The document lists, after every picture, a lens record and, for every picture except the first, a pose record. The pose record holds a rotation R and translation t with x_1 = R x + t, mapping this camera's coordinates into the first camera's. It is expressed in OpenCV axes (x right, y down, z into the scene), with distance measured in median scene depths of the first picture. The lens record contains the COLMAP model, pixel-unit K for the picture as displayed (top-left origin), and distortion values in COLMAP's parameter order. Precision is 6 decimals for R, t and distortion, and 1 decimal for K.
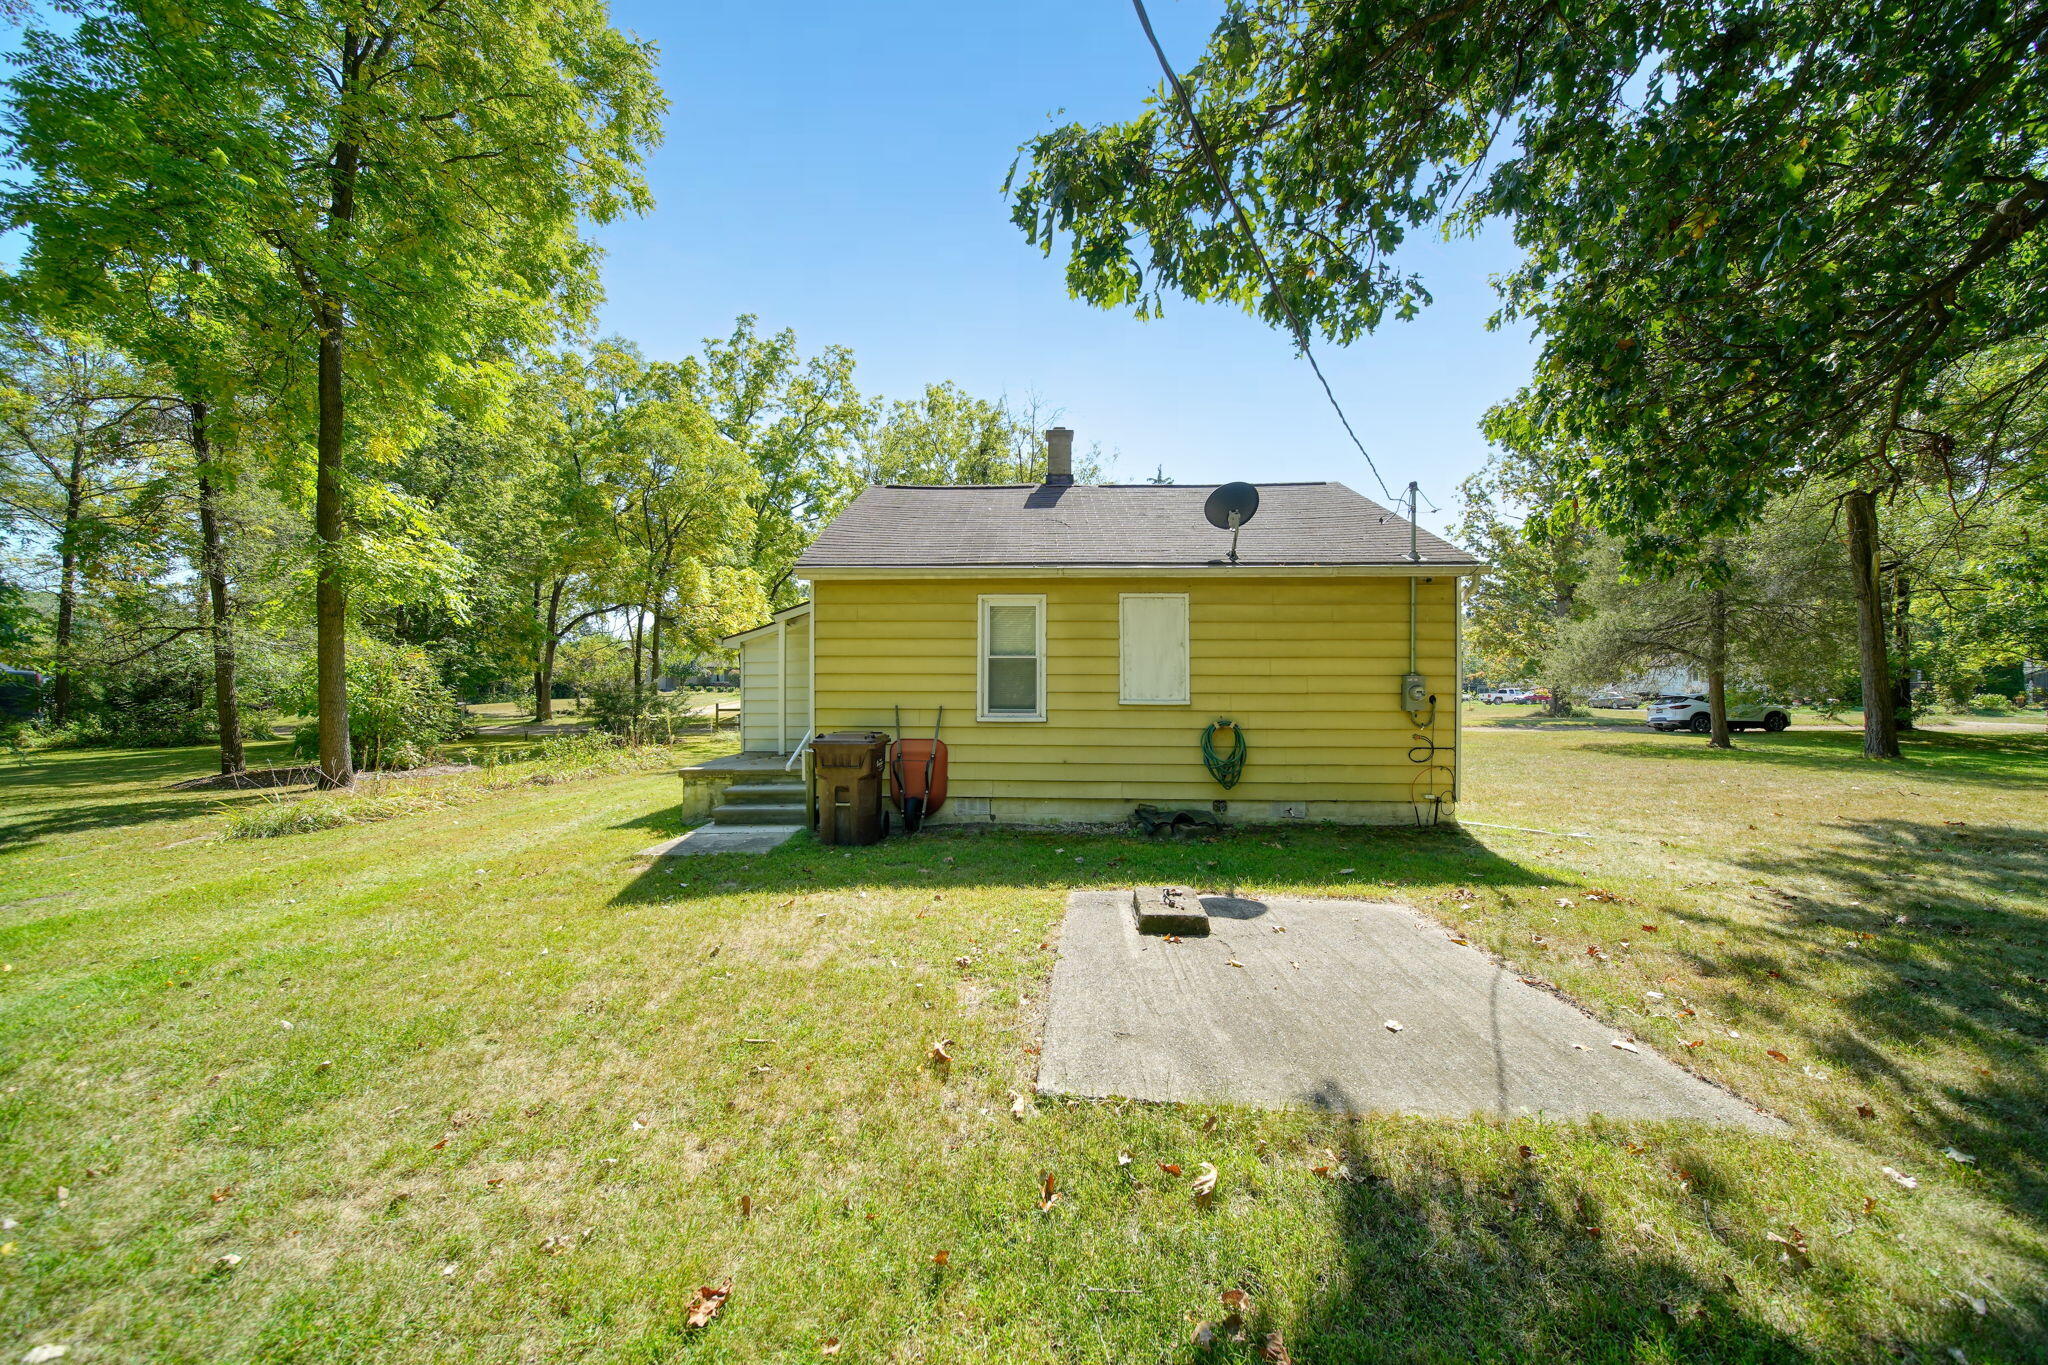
lens RADIAL K [[716.3, 0, 1023.1], [0, 716.3, 676.6], [0, 0, 1]] dist [-0.002737, -0.001340]
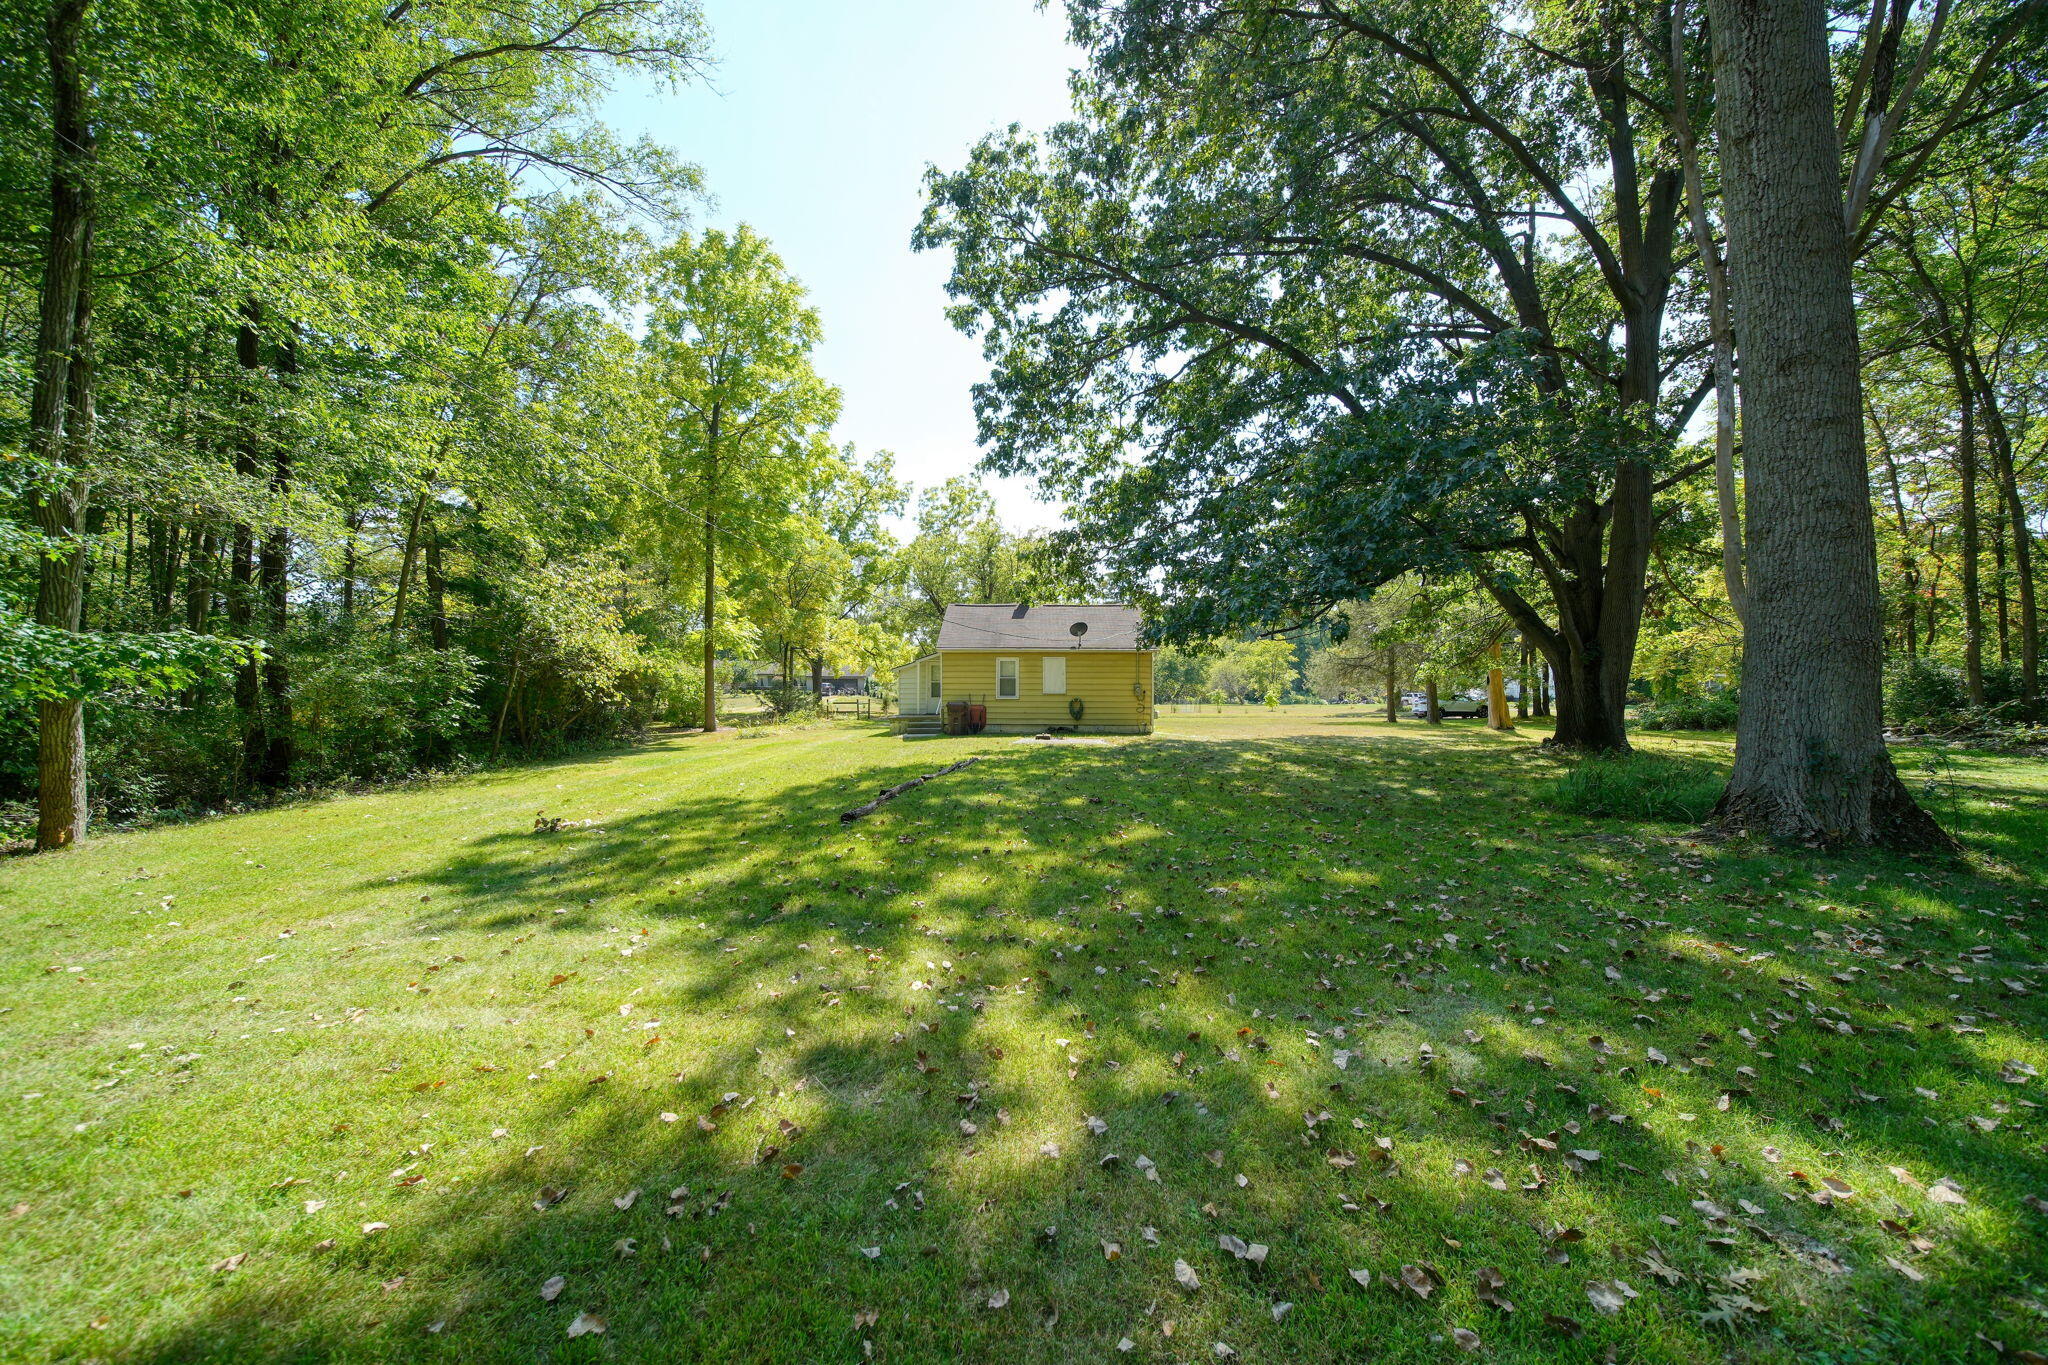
lens RADIAL K [[716.3, 0, 1023.8], [0, 716.3, 683.5], [0, 0, 1]] dist [-0.002737, -0.001340]
pose [[0.999951, -0.003640, 0.009257, 0.026516], [0.003595, 0.999982, 0.004861, -0.020679], [-0.009274, -0.004827, 0.999945, -2.038481]]
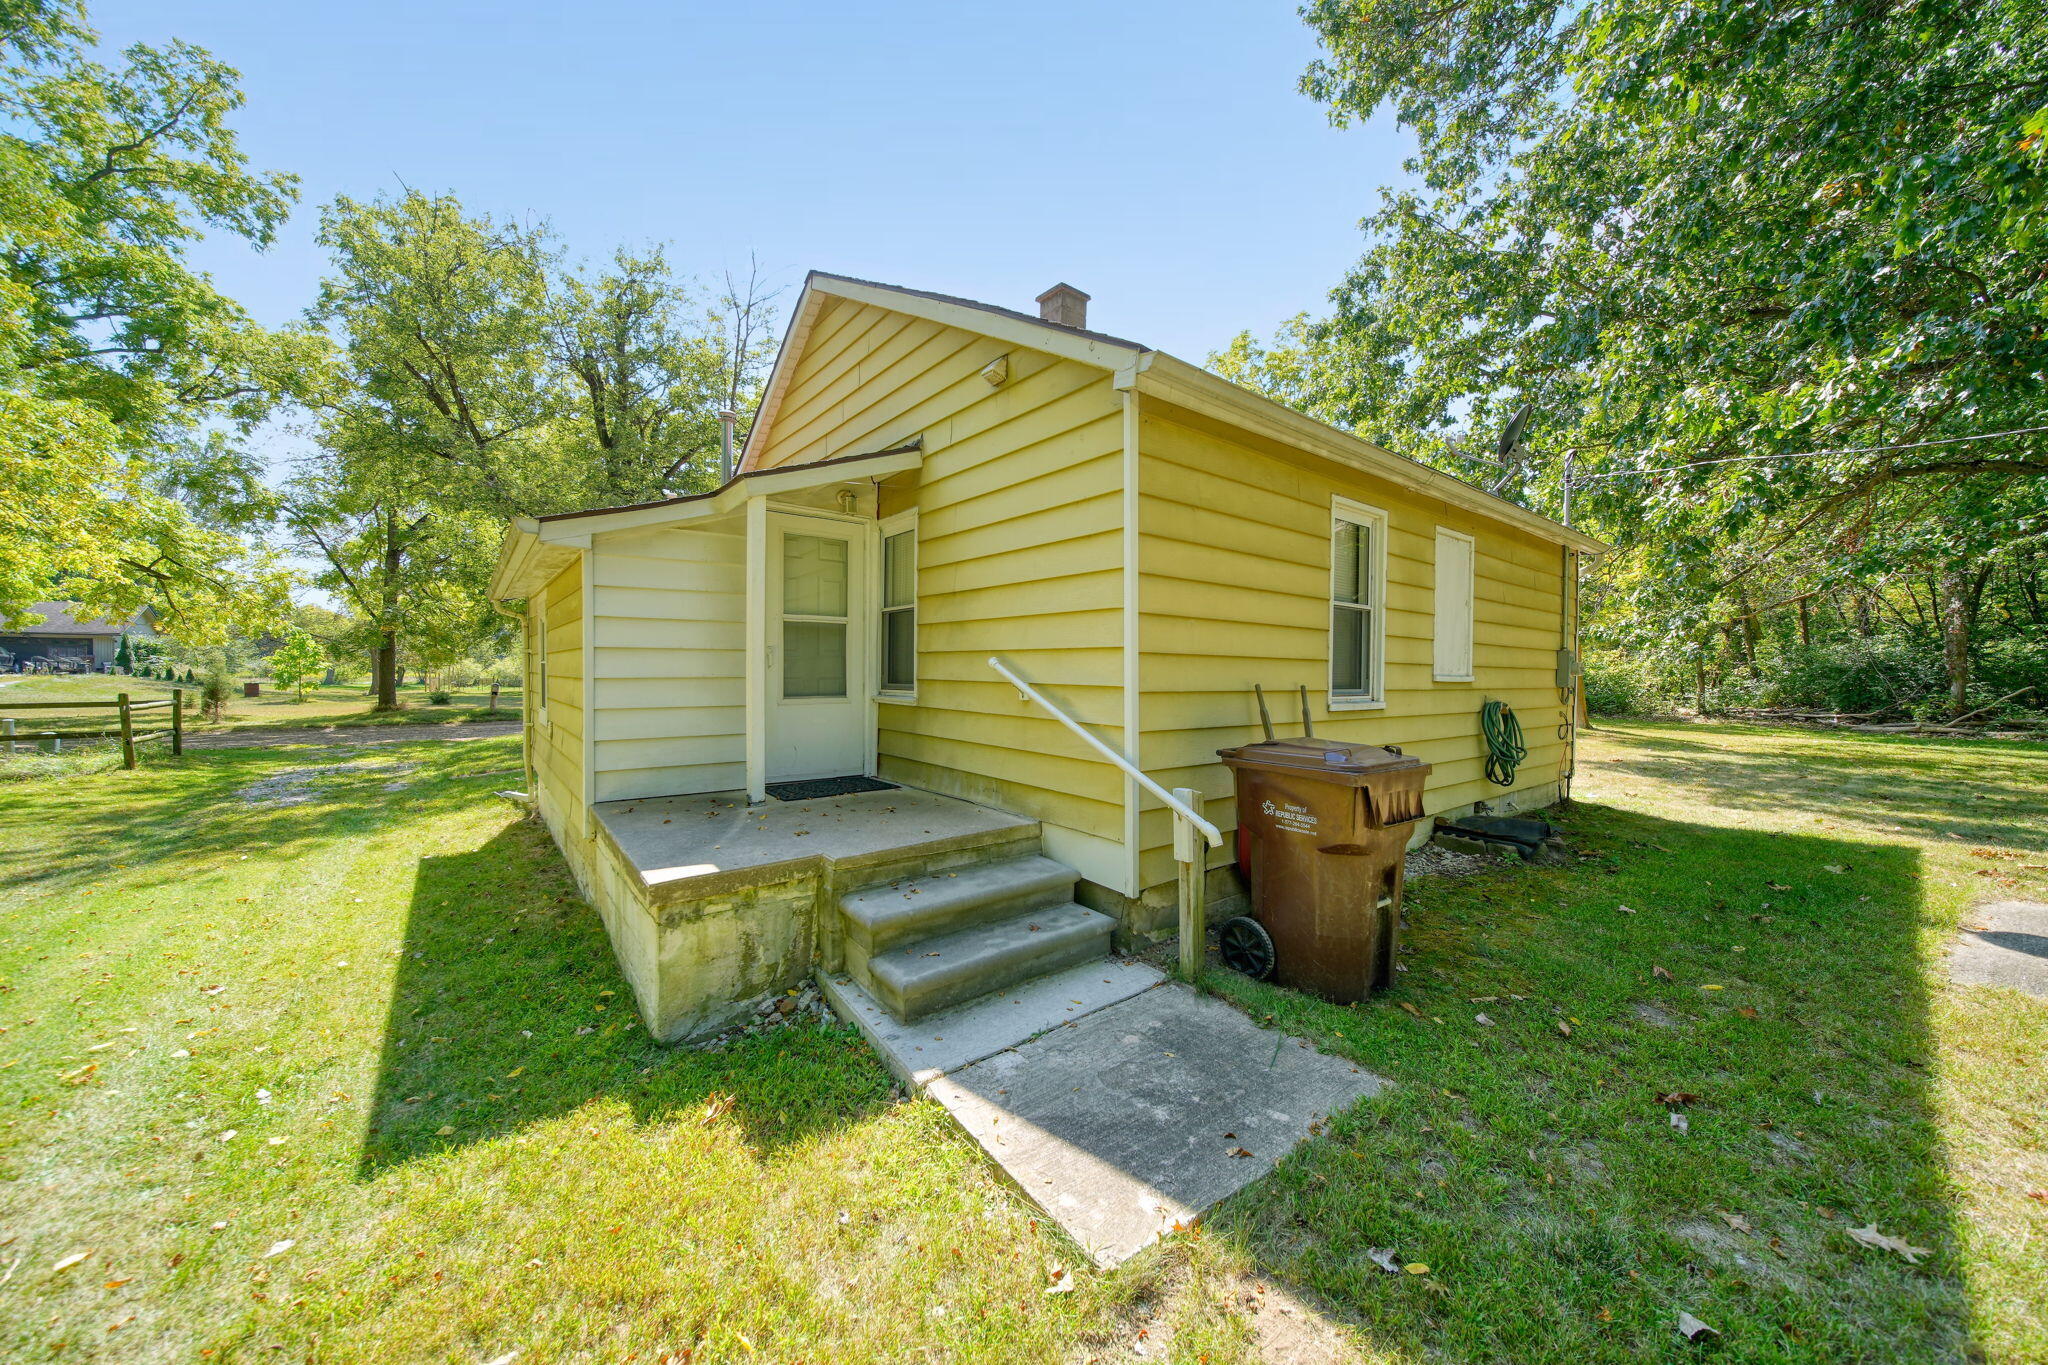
lens RADIAL K [[716.3, 0, 1017.3], [0, 716.3, 688.8], [0, 0, 1]] dist [-0.002737, -0.001340]
pose [[0.764114, -0.008429, 0.645026, -0.629259], [-0.017275, 0.999289, 0.033522, 0.028967], [-0.644849, -0.036757, 0.763425, 0.711501]]
